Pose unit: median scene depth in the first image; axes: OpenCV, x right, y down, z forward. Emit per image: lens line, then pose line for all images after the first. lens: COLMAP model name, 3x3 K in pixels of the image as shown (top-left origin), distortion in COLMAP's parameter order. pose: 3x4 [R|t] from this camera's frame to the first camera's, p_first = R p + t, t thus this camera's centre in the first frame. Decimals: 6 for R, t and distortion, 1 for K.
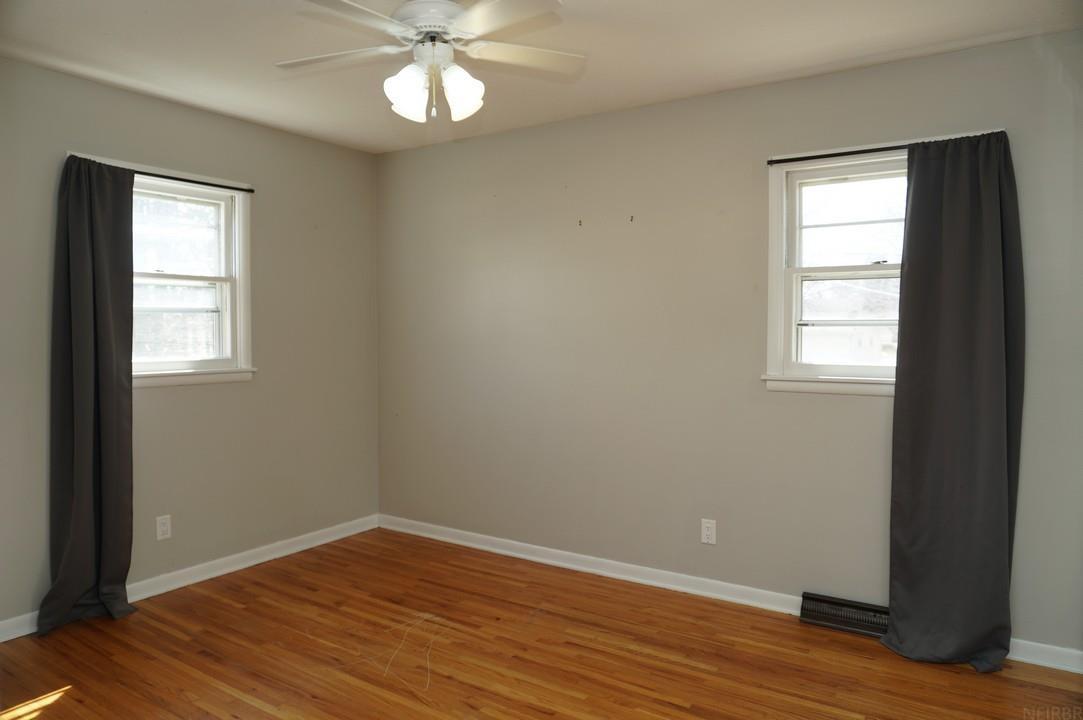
lens RADIAL K [[729.5, 0, 533.4], [0, 729.5, 361.8], [0, 0, 1]] dist [-0.053403, 0.038755]
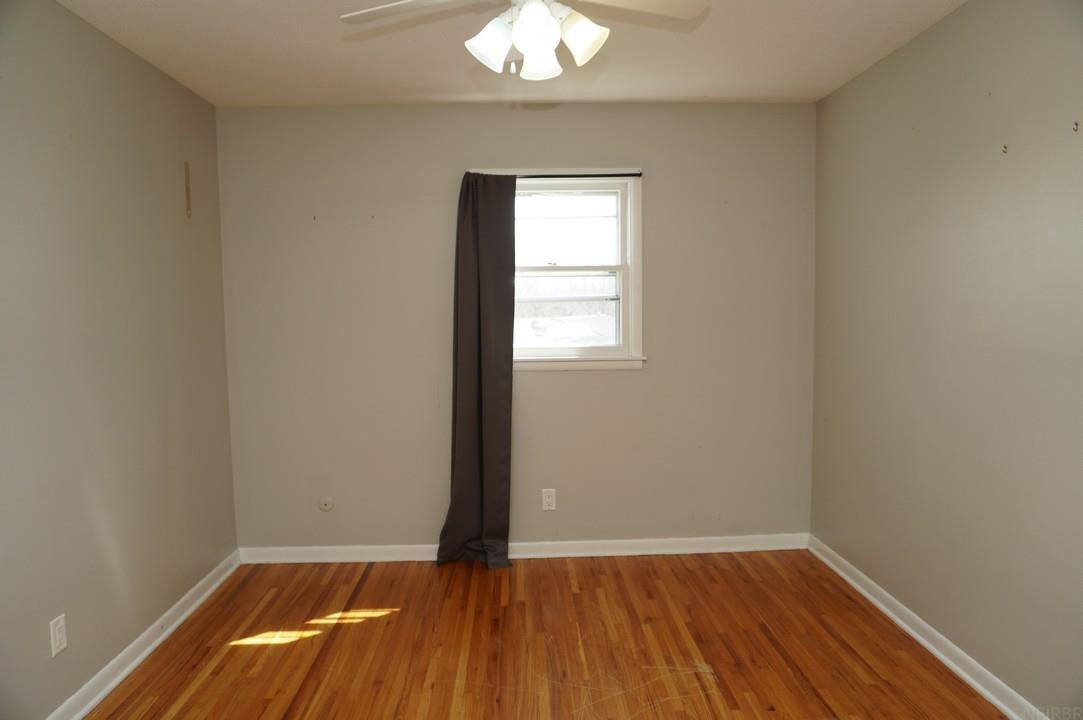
lens RADIAL K [[729.5, 0, 533.4], [0, 729.5, 361.8], [0, 0, 1]] dist [-0.053403, 0.038755]
pose [[0.587951, 0.053669, -0.807115, 0.376326], [-0.024170, 0.998517, 0.048789, -0.033672], [0.808536, -0.009177, 0.588376, 0.354013]]
